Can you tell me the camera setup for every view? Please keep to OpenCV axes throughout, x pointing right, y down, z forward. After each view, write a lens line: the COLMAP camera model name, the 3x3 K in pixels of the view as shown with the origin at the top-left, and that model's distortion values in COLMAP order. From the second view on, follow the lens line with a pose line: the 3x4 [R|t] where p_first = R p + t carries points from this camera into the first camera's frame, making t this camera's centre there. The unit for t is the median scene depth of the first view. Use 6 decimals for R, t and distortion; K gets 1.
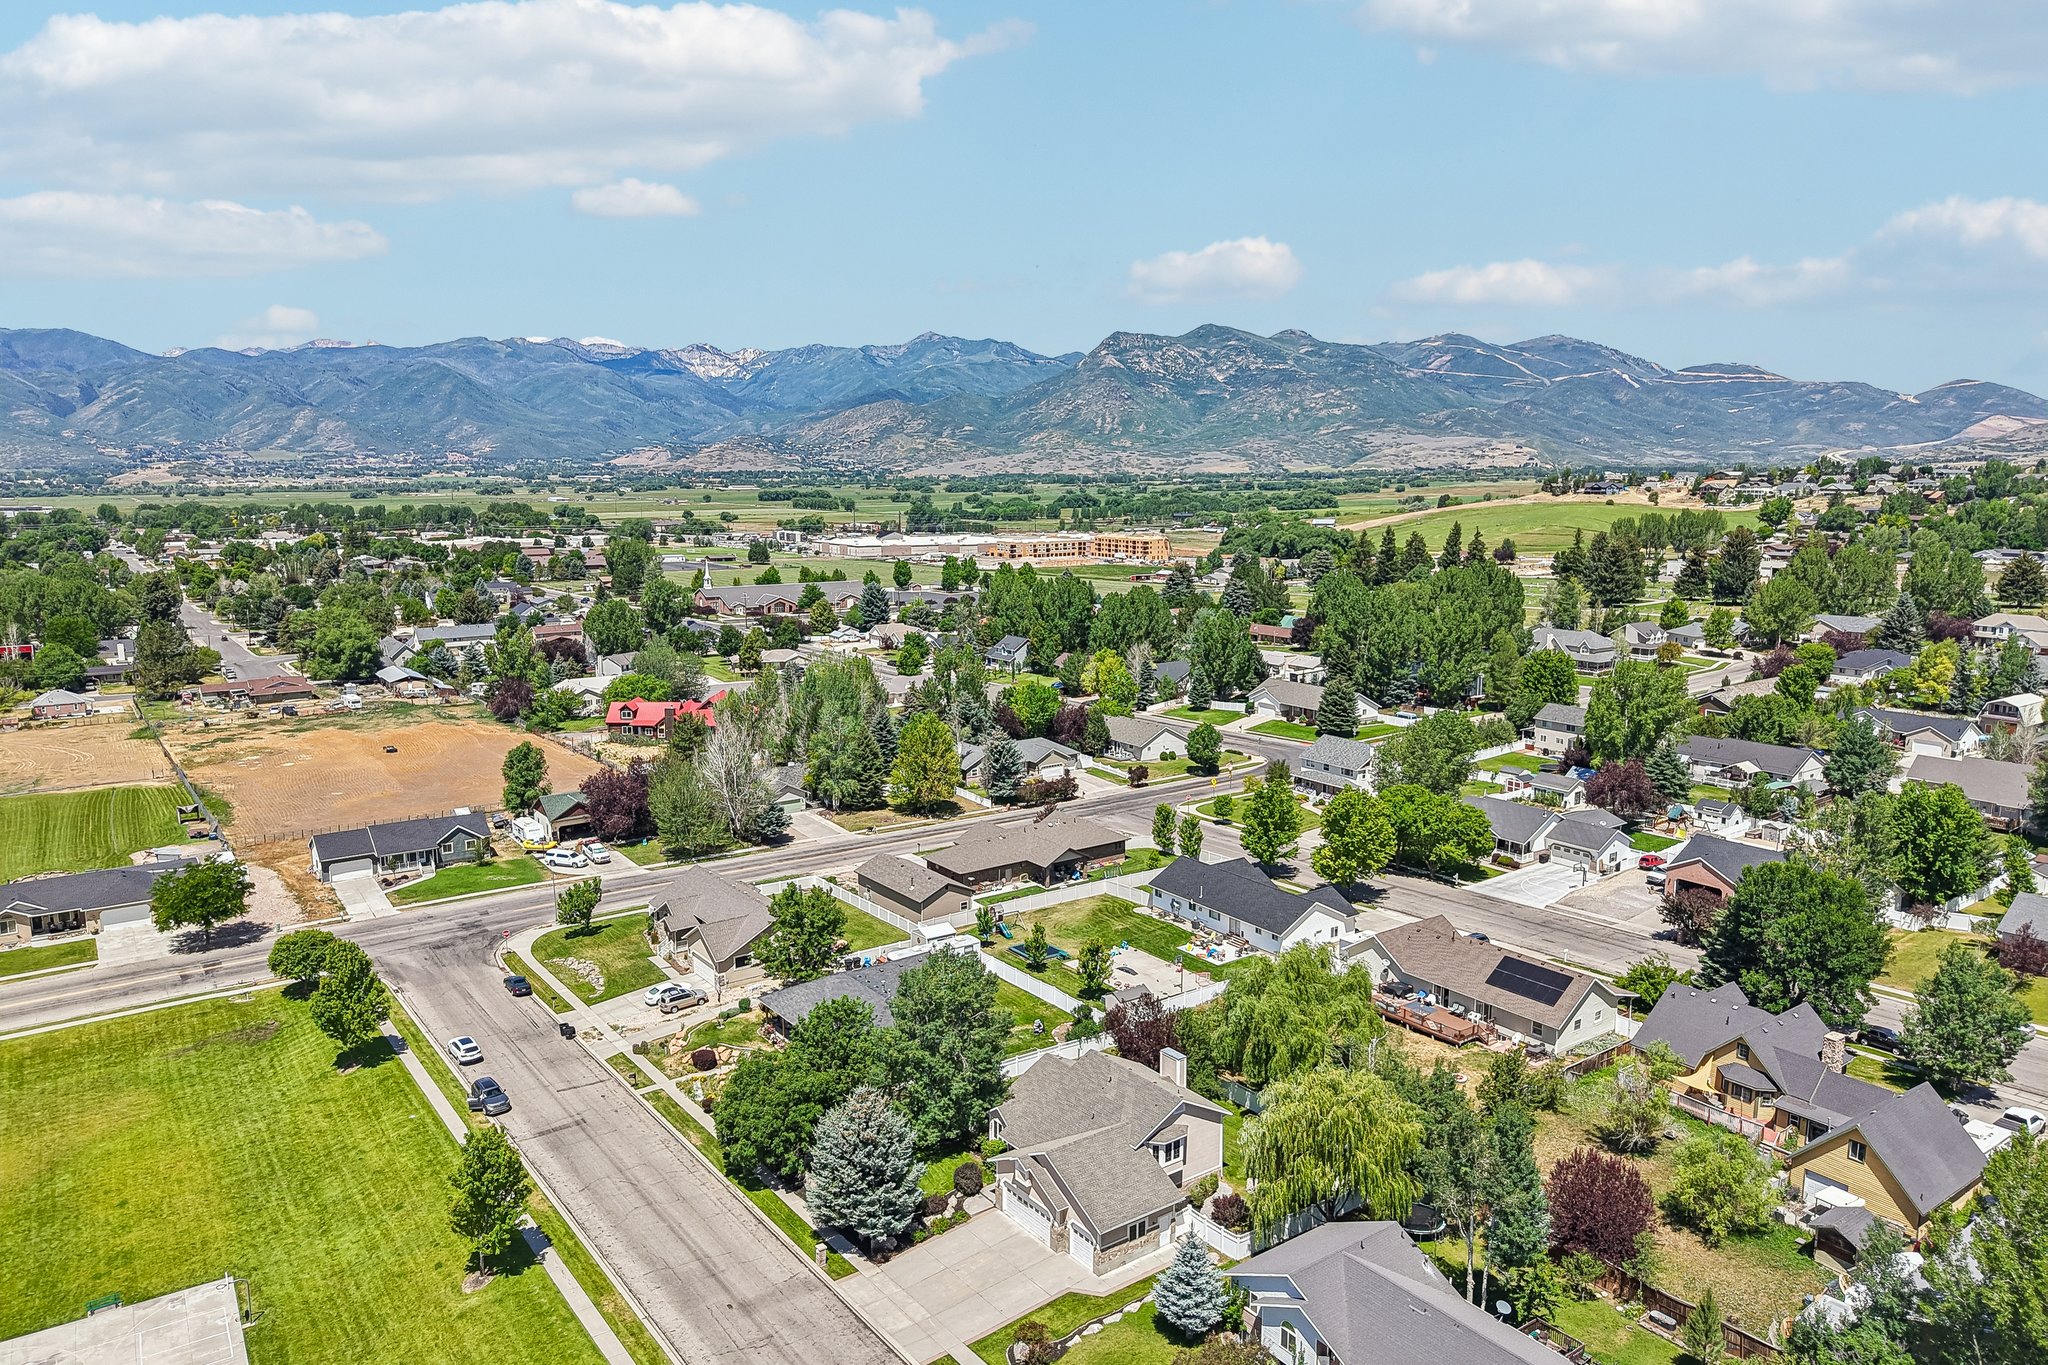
lens RADIAL K [[1358.4, 0, 1028.6], [0, 1358.4, 704.2], [0, 0, 1]] dist [0.063748, -0.079008]
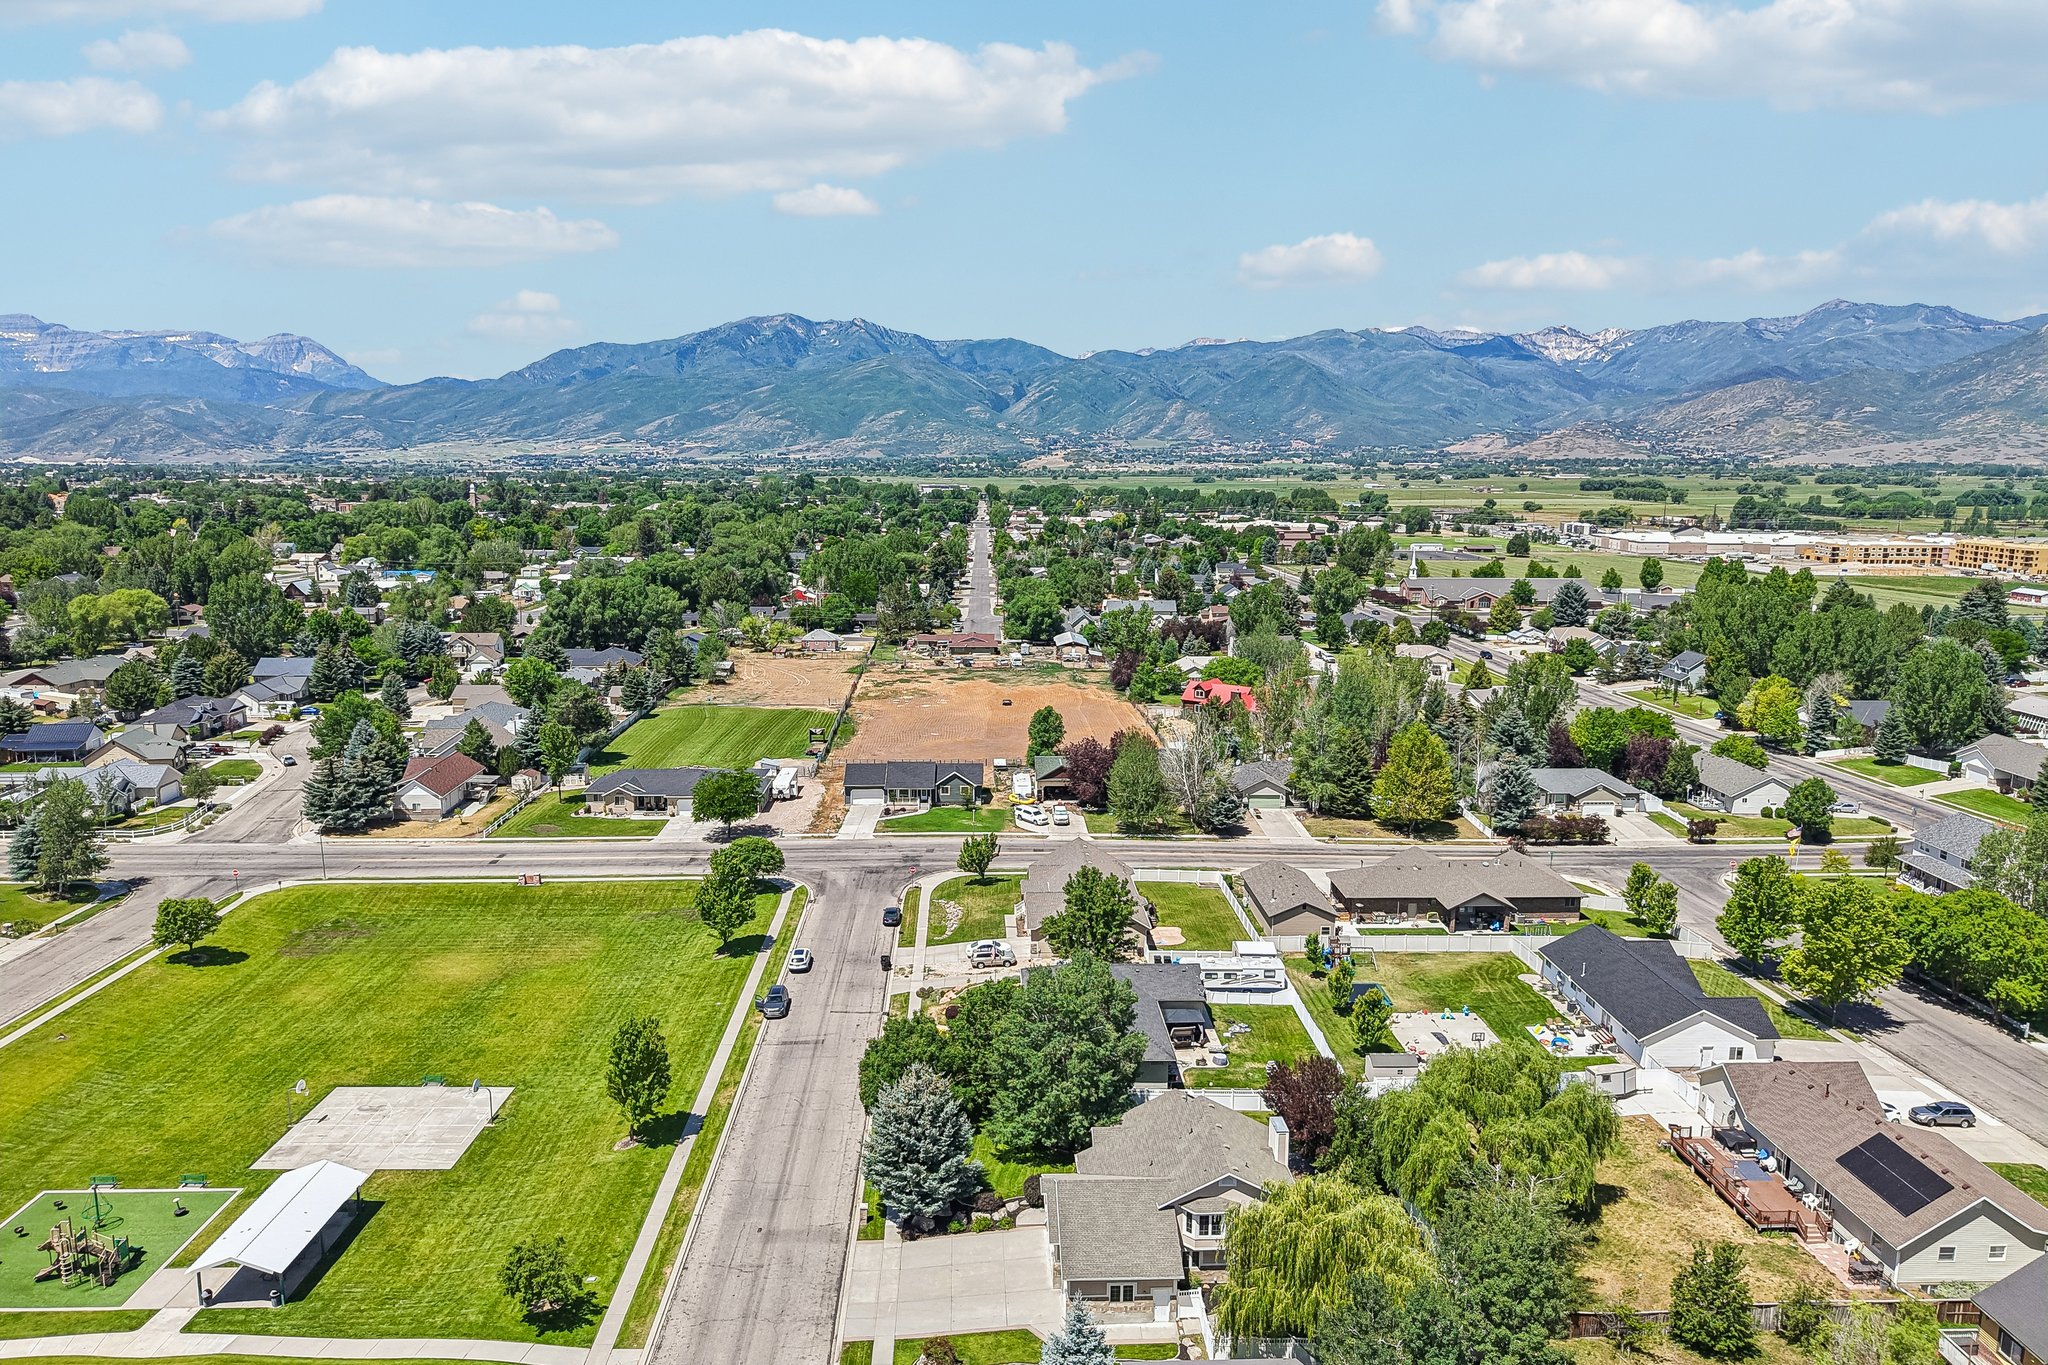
lens RADIAL K [[1369.9, 0, 1024.0], [0, 1369.9, 682.5], [0, 0, 1]] dist [0.034631, -0.043622]
pose [[0.830881, 0.097740, -0.547799, 0.239809], [-0.101659, 0.994547, 0.023256, -0.017187], [0.547085, 0.036366, 0.836287, 0.089492]]
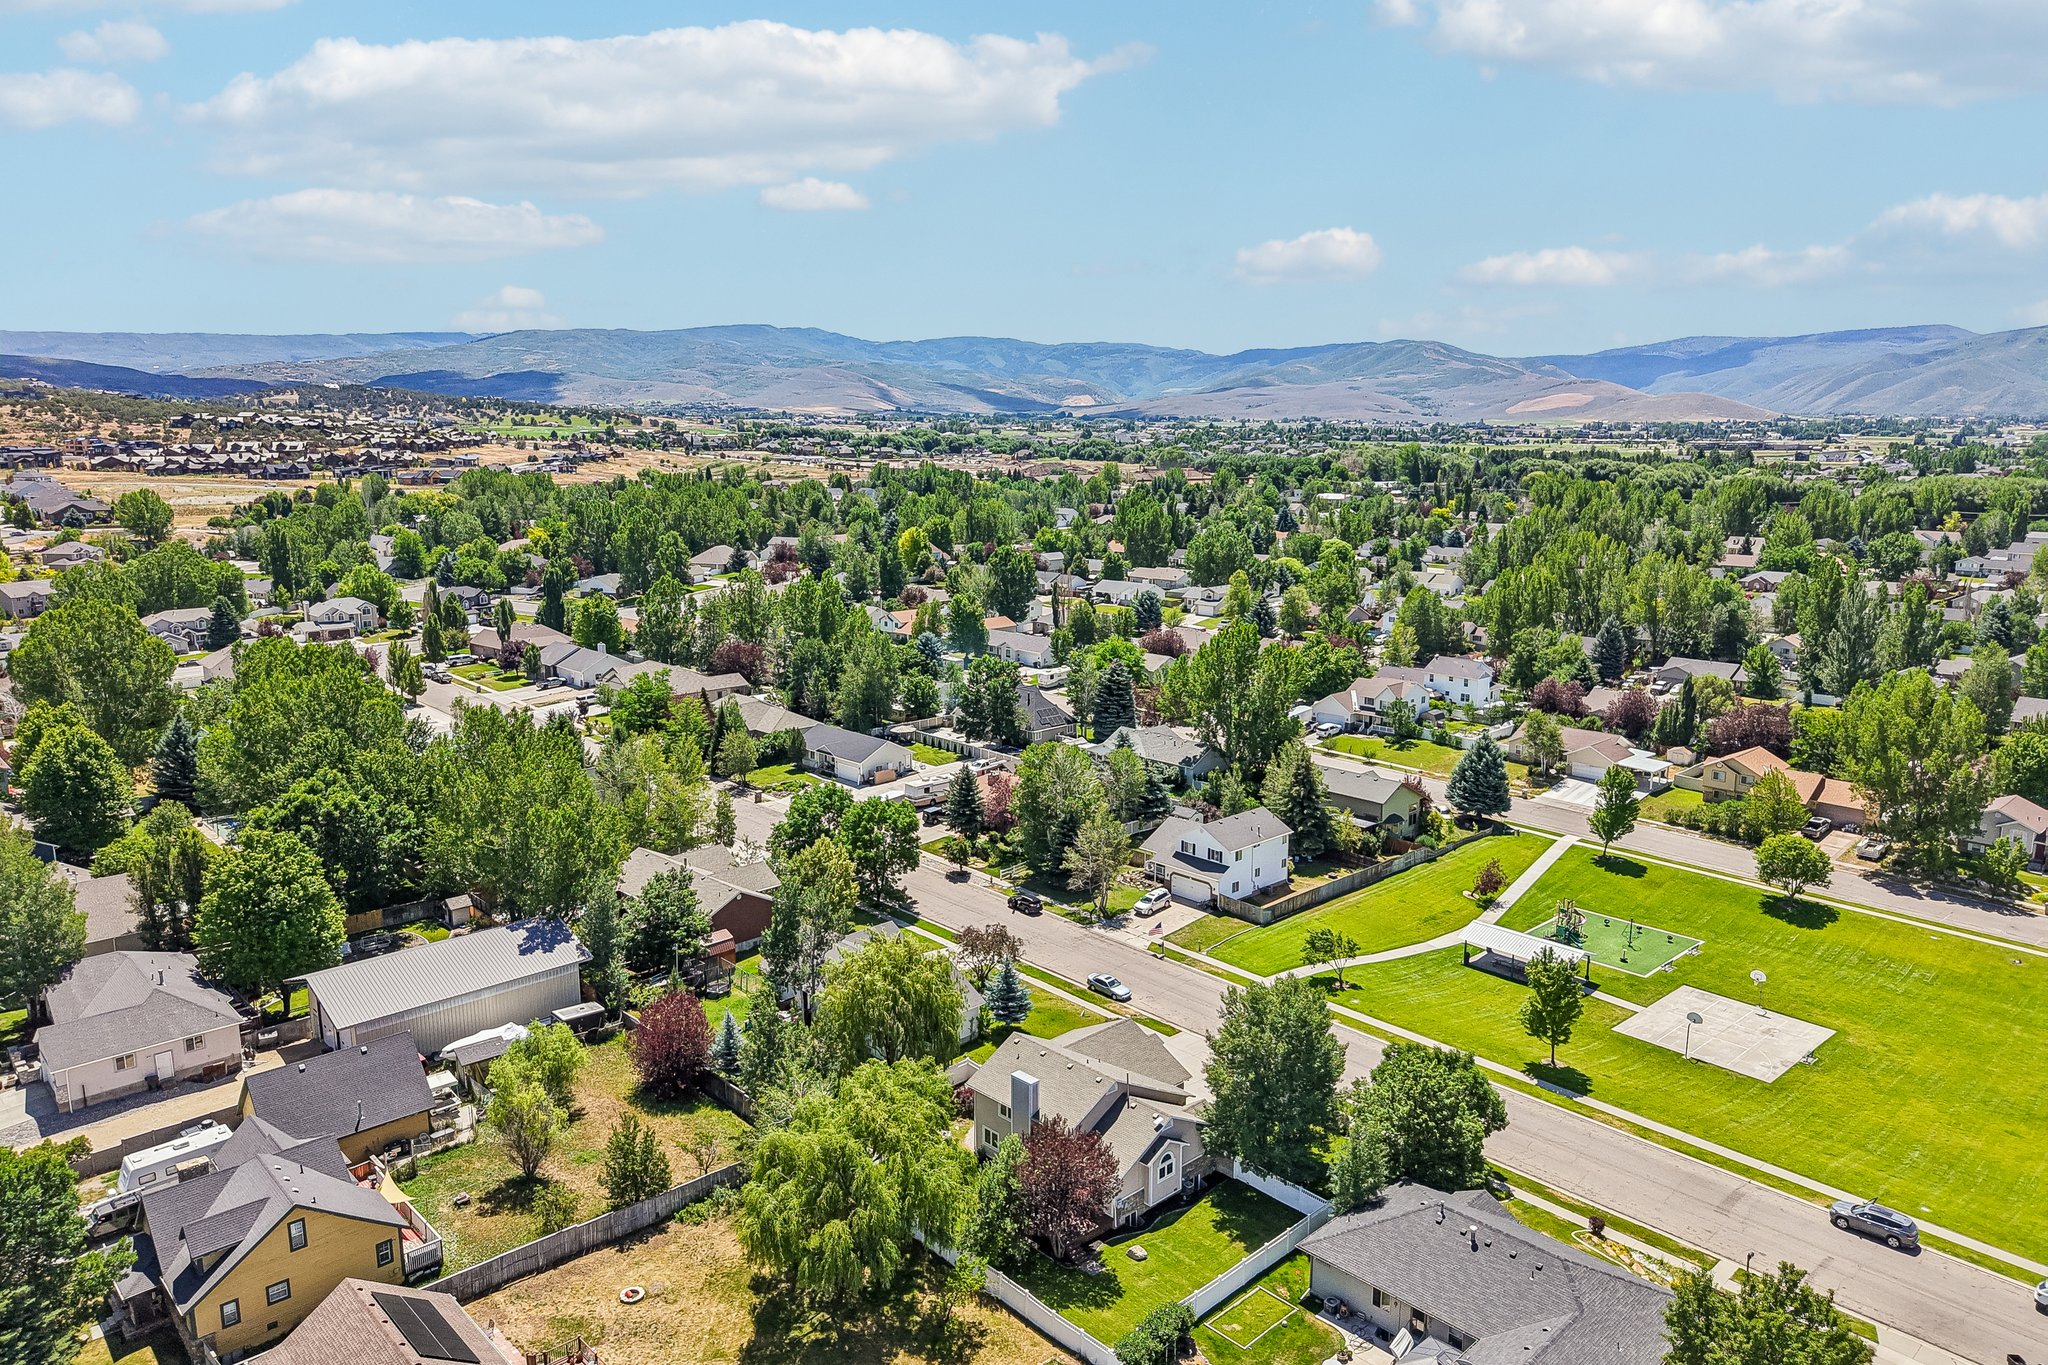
lens RADIAL K [[1367.4, 0, 1020.3], [0, 1367.4, 688.7], [0, 0, 1]] dist [0.038789, -0.042573]
pose [[-0.992504, 0.022496, -0.120121, 0.120351], [-0.021753, 0.934695, 0.354785, -0.176391], [0.120258, 0.354739, -0.927199, 0.989322]]
